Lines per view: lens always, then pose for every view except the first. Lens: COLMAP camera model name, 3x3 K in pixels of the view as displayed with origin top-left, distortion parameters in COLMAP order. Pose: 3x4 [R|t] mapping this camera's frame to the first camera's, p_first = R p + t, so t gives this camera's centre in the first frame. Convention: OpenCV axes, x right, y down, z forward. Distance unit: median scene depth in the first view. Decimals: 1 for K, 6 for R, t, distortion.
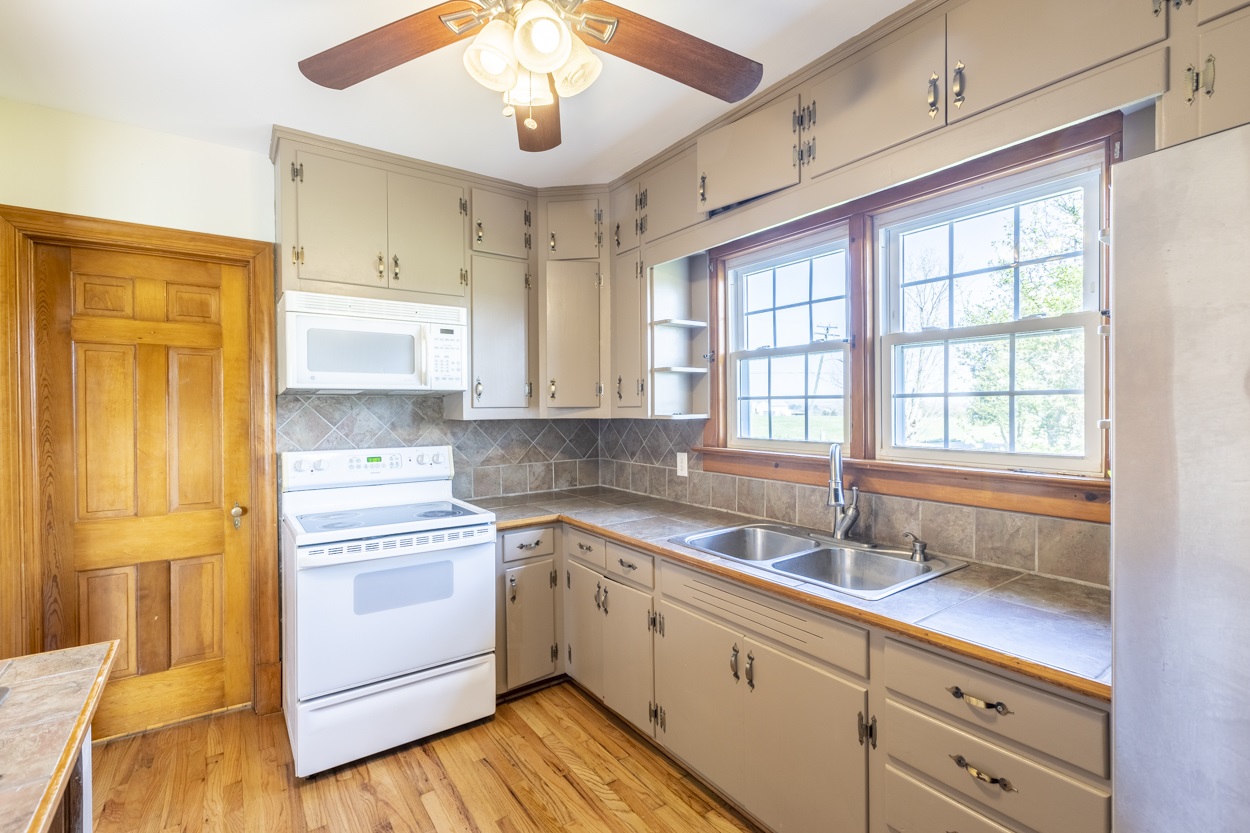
lens RADIAL K [[561.6, 0, 616.5], [0, 561.6, 413.2], [0, 0, 1]] dist [0.002694, 0.000342]
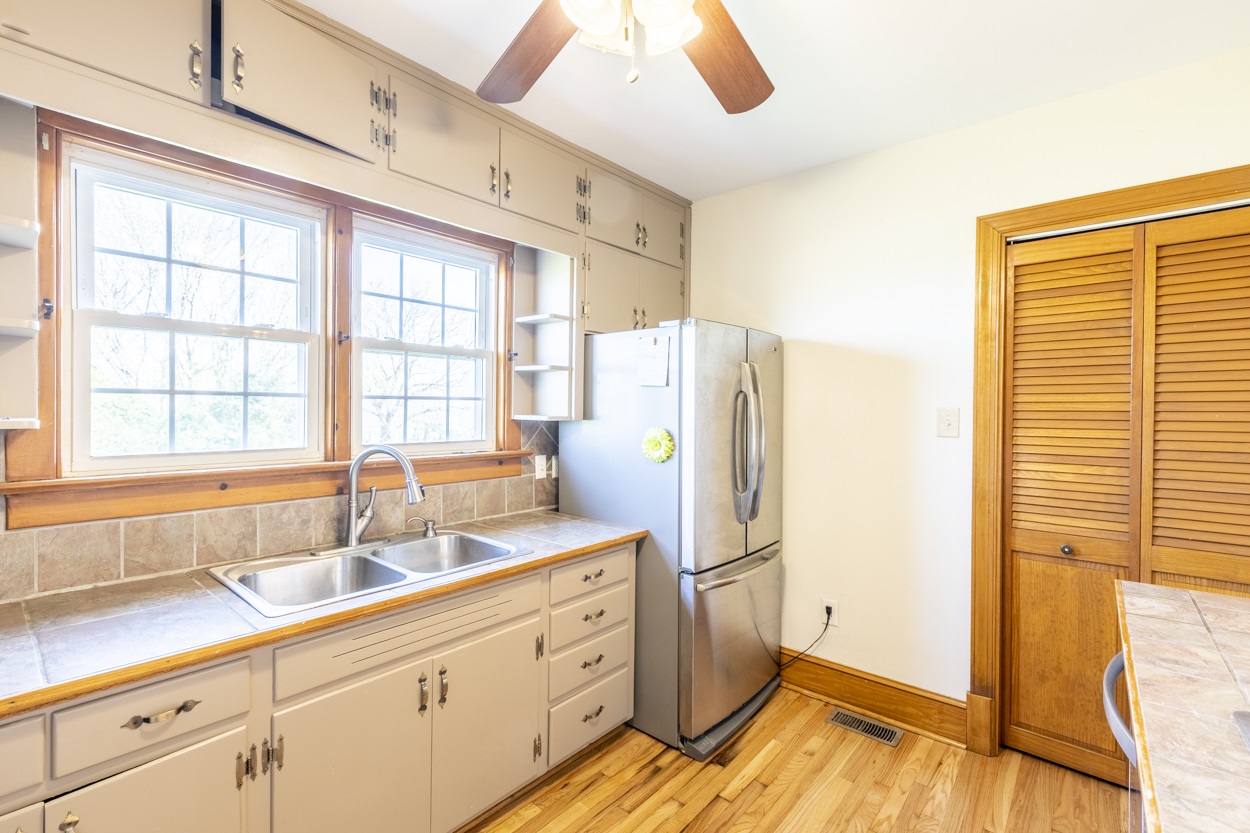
lens RADIAL K [[561.6, 0, 616.5], [0, 561.6, 413.2], [0, 0, 1]] dist [0.002694, 0.000342]
pose [[-0.247992, -0.003343, 0.968756, -0.494074], [0.004091, 0.999982, 0.004498, -0.002573], [-0.968753, 0.005078, -0.247974, 0.626106]]
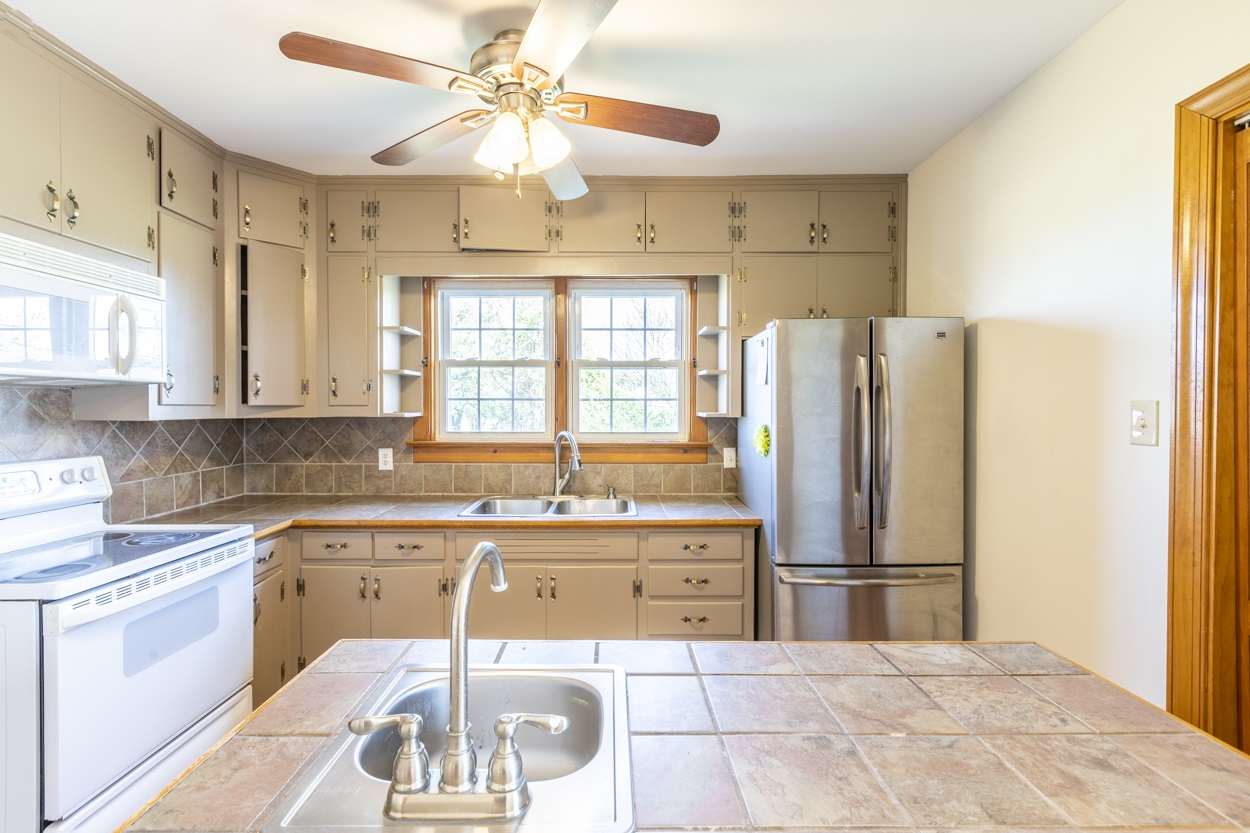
lens RADIAL K [[561.6, 0, 616.5], [0, 561.6, 413.2], [0, 0, 1]] dist [0.002694, 0.000342]
pose [[0.570347, -0.002653, 0.821400, -0.568334], [0.004615, 0.999989, 0.000025, 0.005224], [-0.821391, 0.003776, 0.570353, 0.022338]]
